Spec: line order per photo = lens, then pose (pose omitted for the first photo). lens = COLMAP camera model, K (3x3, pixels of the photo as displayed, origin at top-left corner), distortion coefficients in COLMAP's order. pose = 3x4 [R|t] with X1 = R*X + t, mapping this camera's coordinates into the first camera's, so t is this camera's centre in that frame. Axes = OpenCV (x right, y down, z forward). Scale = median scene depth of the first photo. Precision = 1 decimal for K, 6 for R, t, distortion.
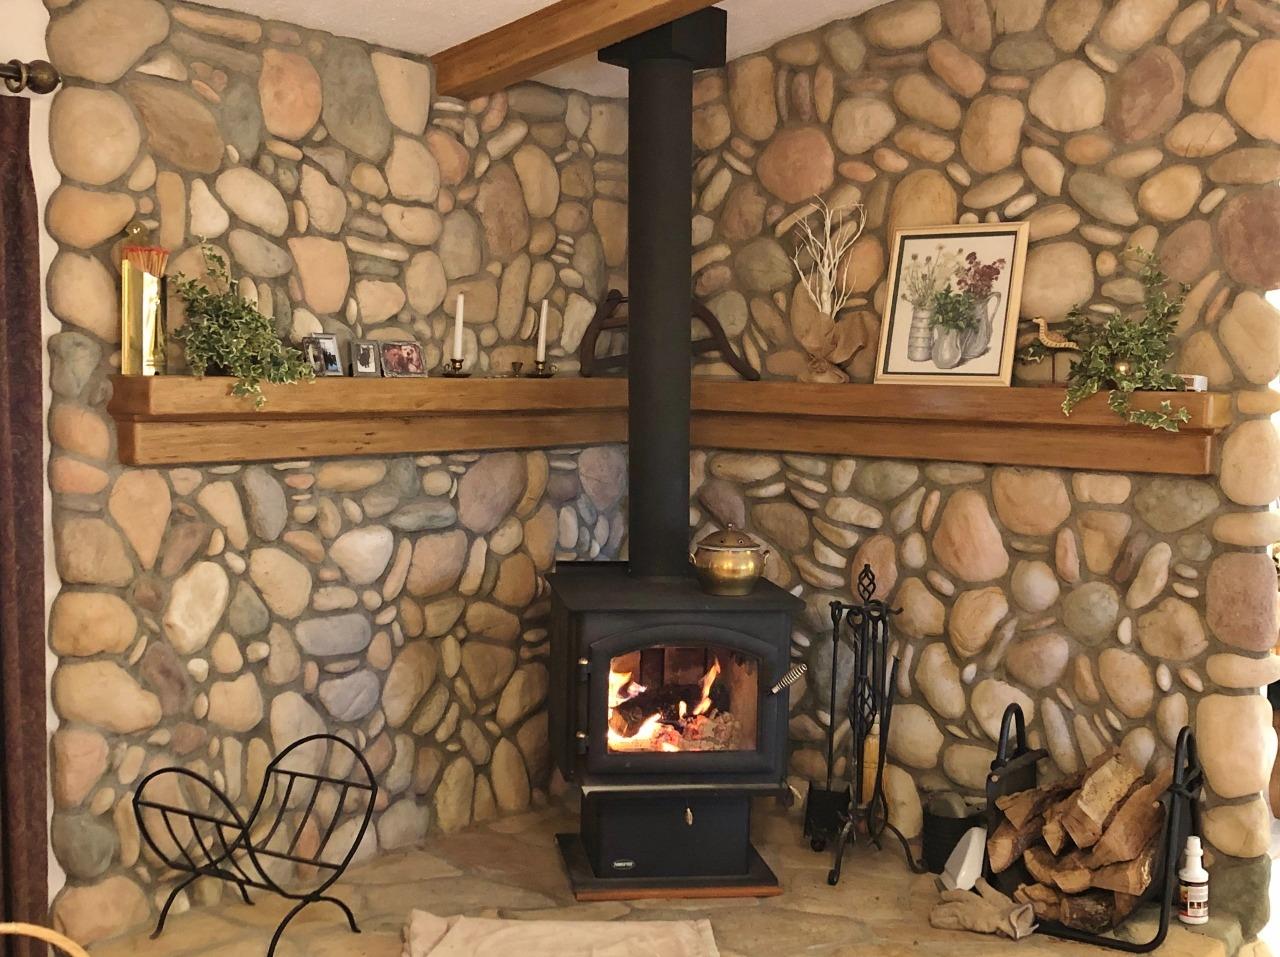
lens RADIAL K [[1595.0, 0, 639.1], [0, 1595.0, 471.9], [0, 0, 1]] dist [-0.001034, 0.000000]
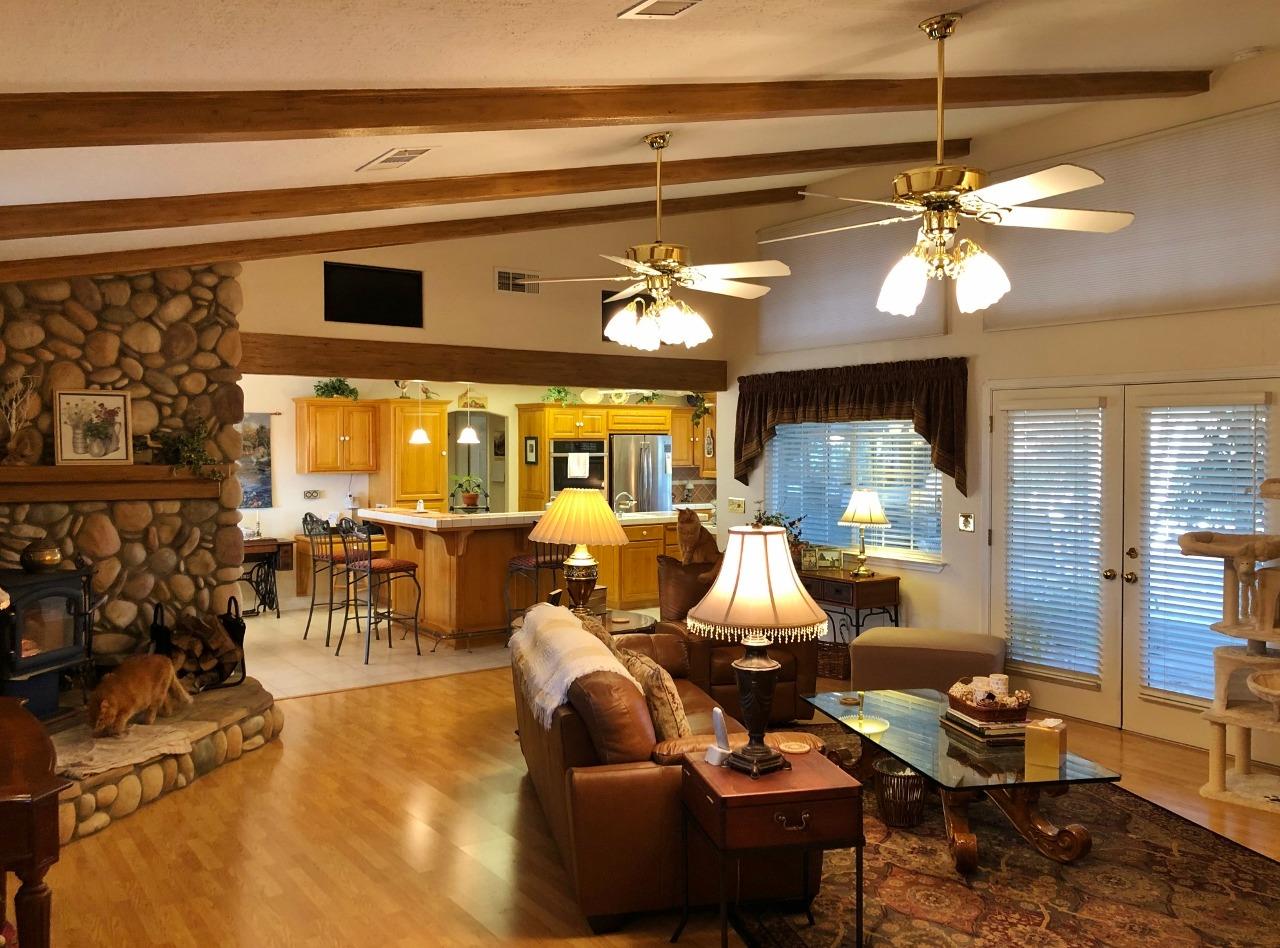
lens RADIAL K [[1060.8, 0, 637.3], [0, 1060.8, 456.8], [0, 0, 1]] dist [0.075601, -0.083196]
pose [[0.279151, -0.026538, 0.959880, -1.015621], [0.068732, 0.997606, 0.007593, -0.027379], [-0.957784, 0.063855, 0.280307, -0.100020]]
